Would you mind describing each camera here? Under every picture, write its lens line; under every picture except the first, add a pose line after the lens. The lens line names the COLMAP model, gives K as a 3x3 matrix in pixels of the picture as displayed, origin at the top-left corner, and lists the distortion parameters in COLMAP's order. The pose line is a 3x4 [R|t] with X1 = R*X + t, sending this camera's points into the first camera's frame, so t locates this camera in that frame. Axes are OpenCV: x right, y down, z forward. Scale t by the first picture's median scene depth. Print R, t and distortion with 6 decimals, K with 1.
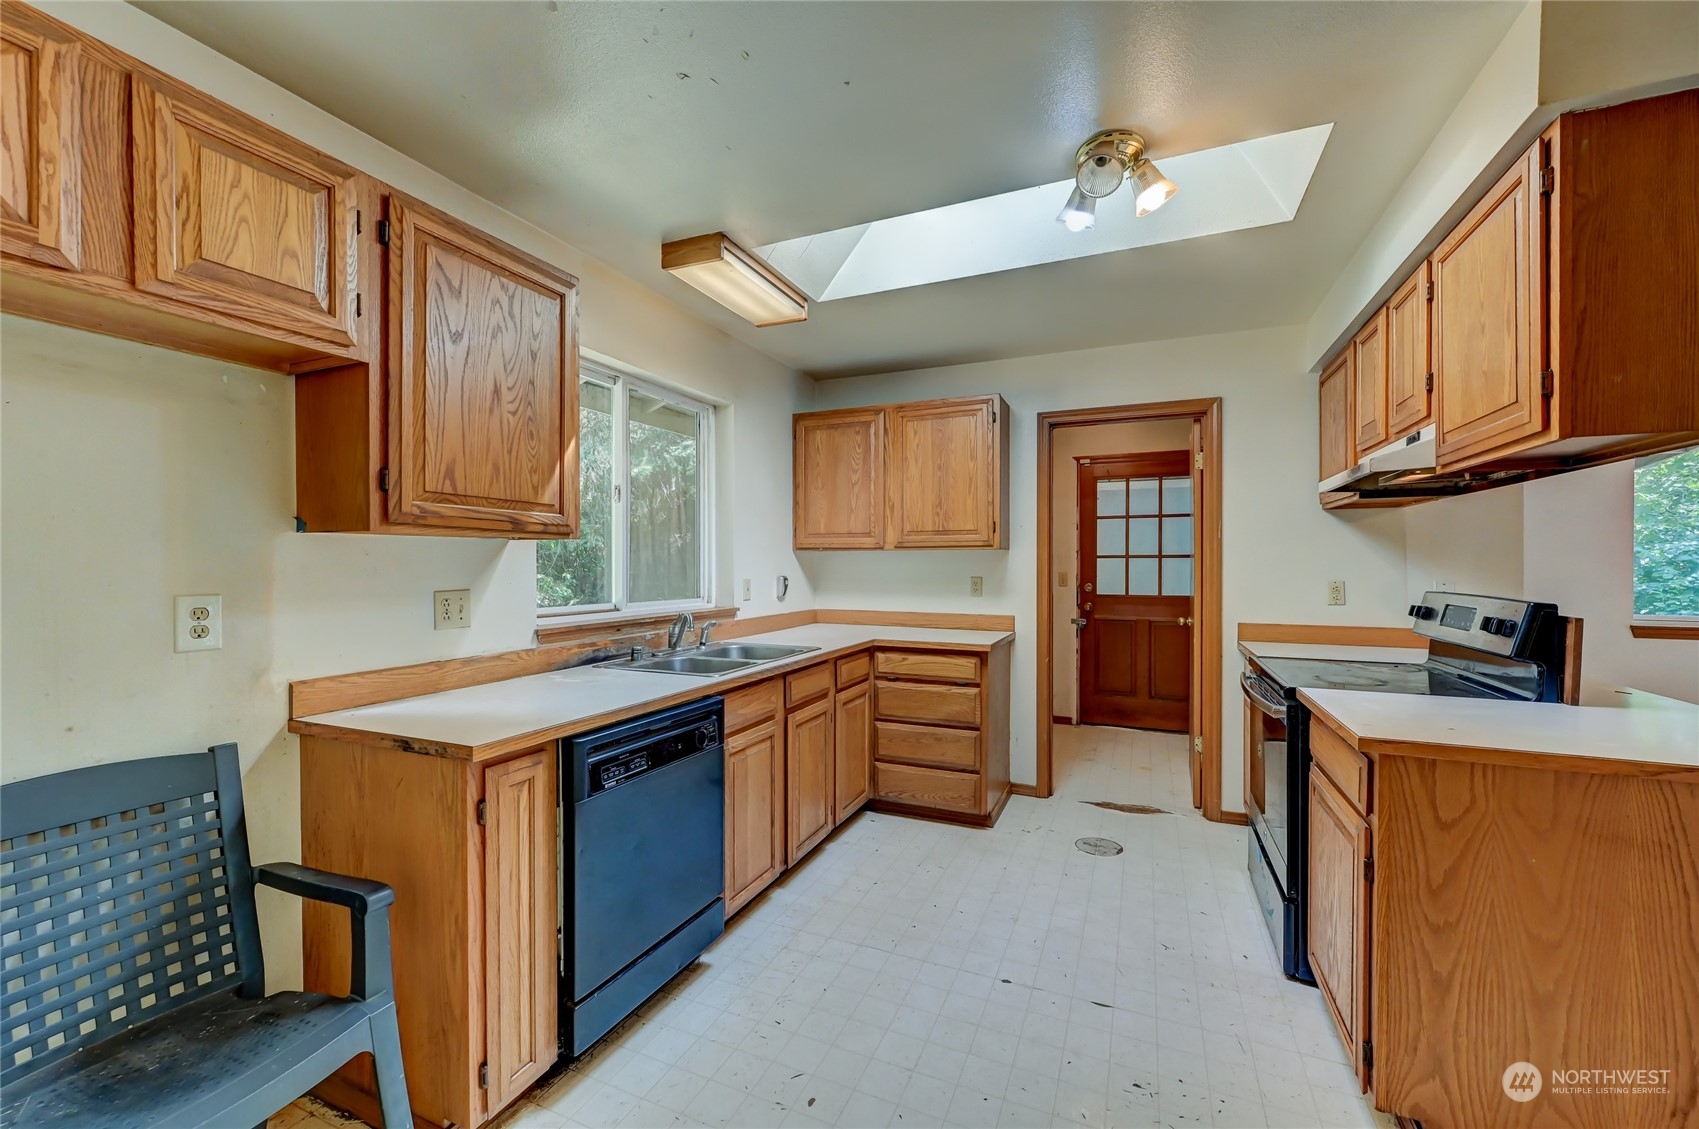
lens RADIAL K [[674.1, 0, 849.7], [0, 674.1, 559.4], [0, 0, 1]] dist [-0.002361, 0.000241]
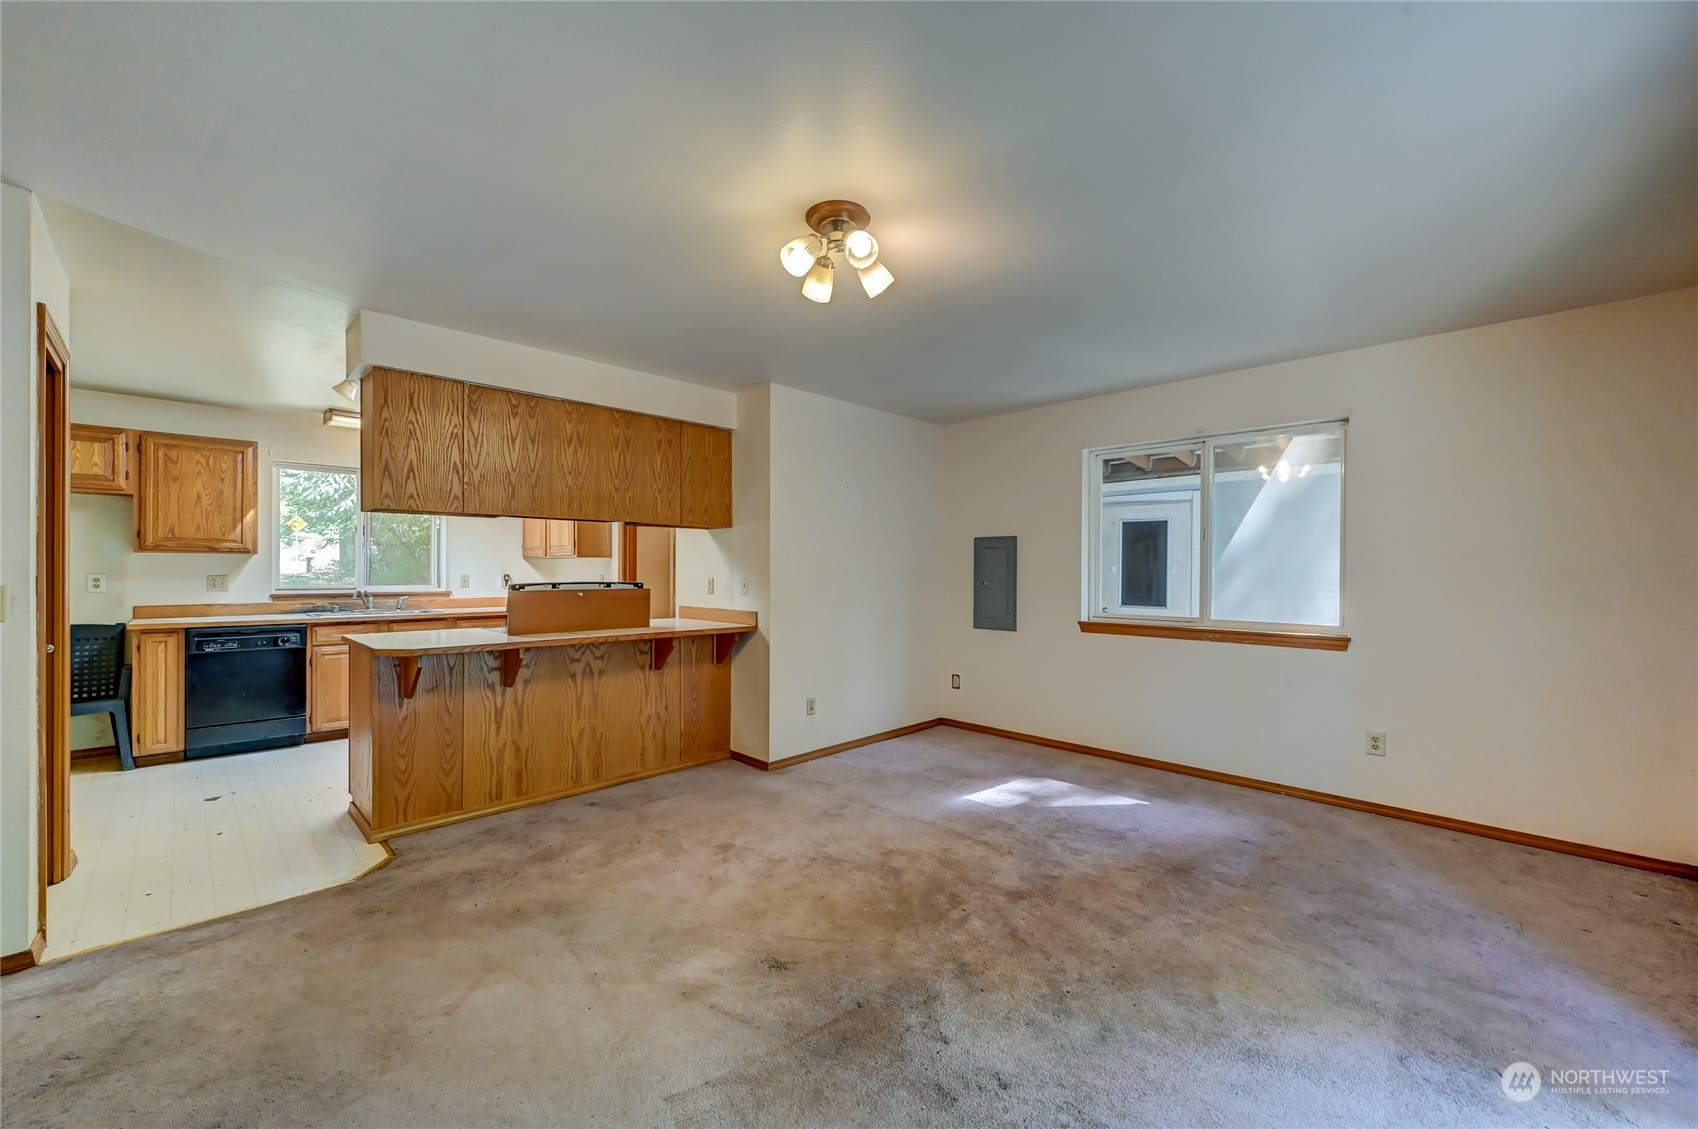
lens RADIAL K [[673.7, 0, 857.4], [0, 673.7, 567.9], [0, 0, 1]] dist [-0.002361, 0.000241]
pose [[0.931789, 0.002283, -0.362994, 1.474343], [-0.001502, 0.999996, 0.002431, 0.005540], [0.362998, -0.001720, 0.931788, -0.255120]]
